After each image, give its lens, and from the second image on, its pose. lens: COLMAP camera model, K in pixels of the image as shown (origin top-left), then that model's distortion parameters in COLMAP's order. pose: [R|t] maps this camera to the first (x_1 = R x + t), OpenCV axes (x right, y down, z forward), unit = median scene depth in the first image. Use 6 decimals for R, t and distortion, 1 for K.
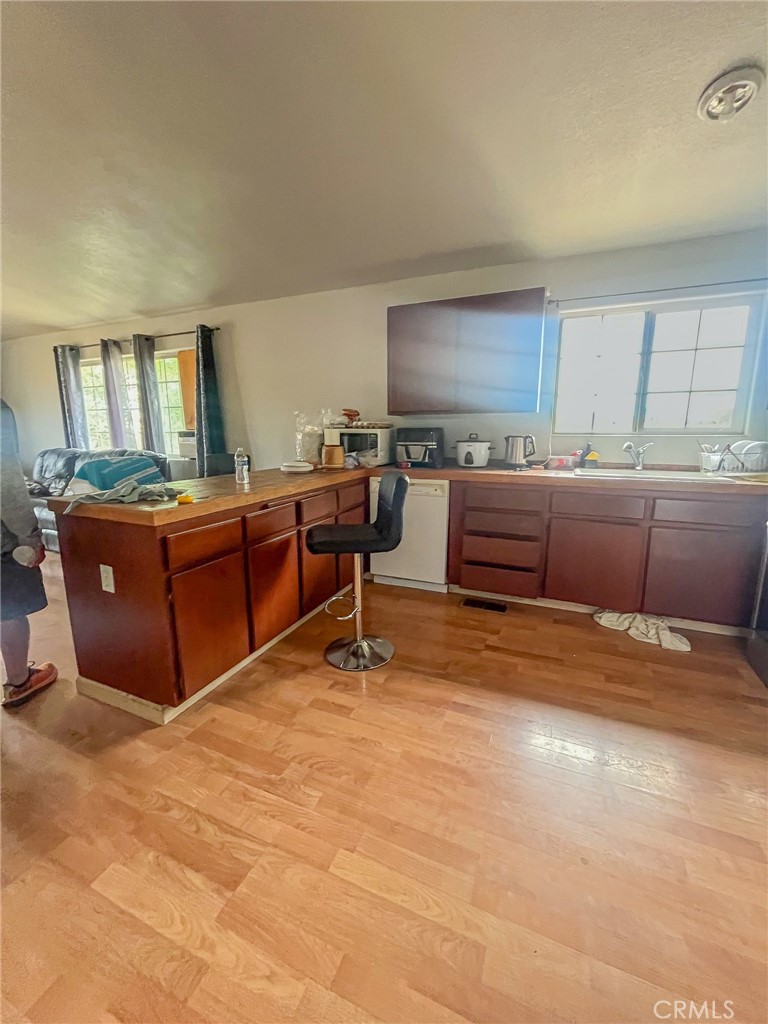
lens RADIAL K [[420.3, 0, 387.0], [0, 420.3, 512.4], [0, 0, 1]] dist [-0.015863, -0.000149]
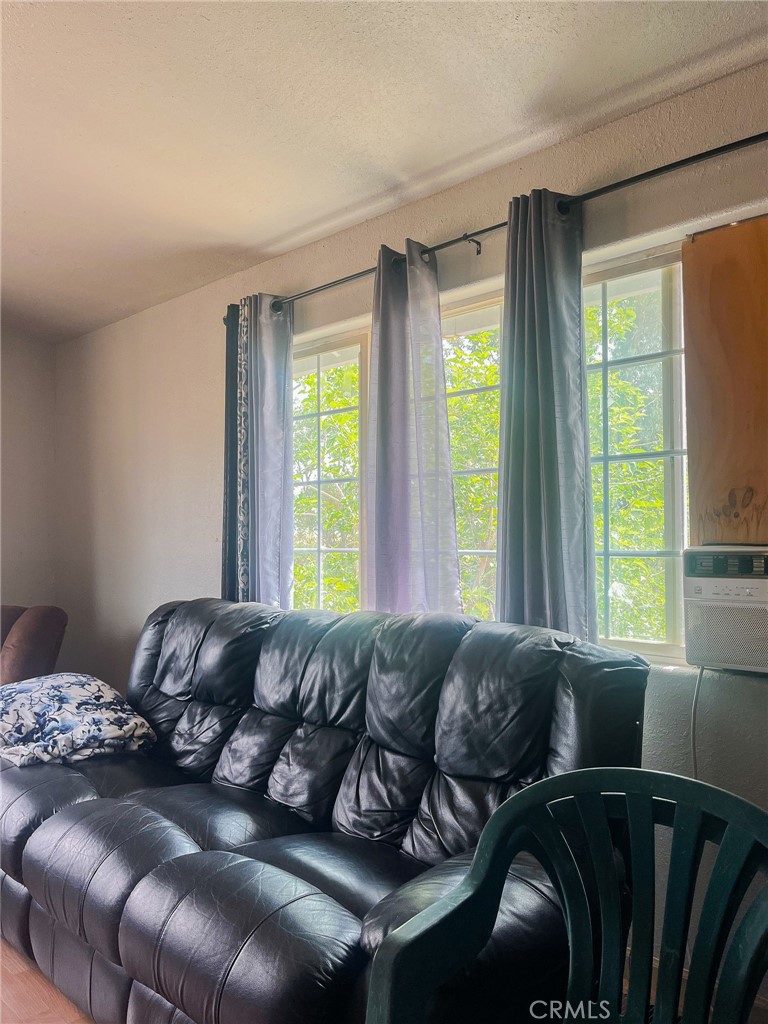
lens RADIAL K [[770.4, 0, 387.0], [0, 770.4, 511.1], [0, 0, 1]] dist [0.002396, 0.000539]
pose [[0.935749, -0.026553, -0.351665, -0.629049], [-0.054153, 0.974517, -0.217679, -0.141643], [0.348484, 0.222737, 0.910466, 0.686681]]
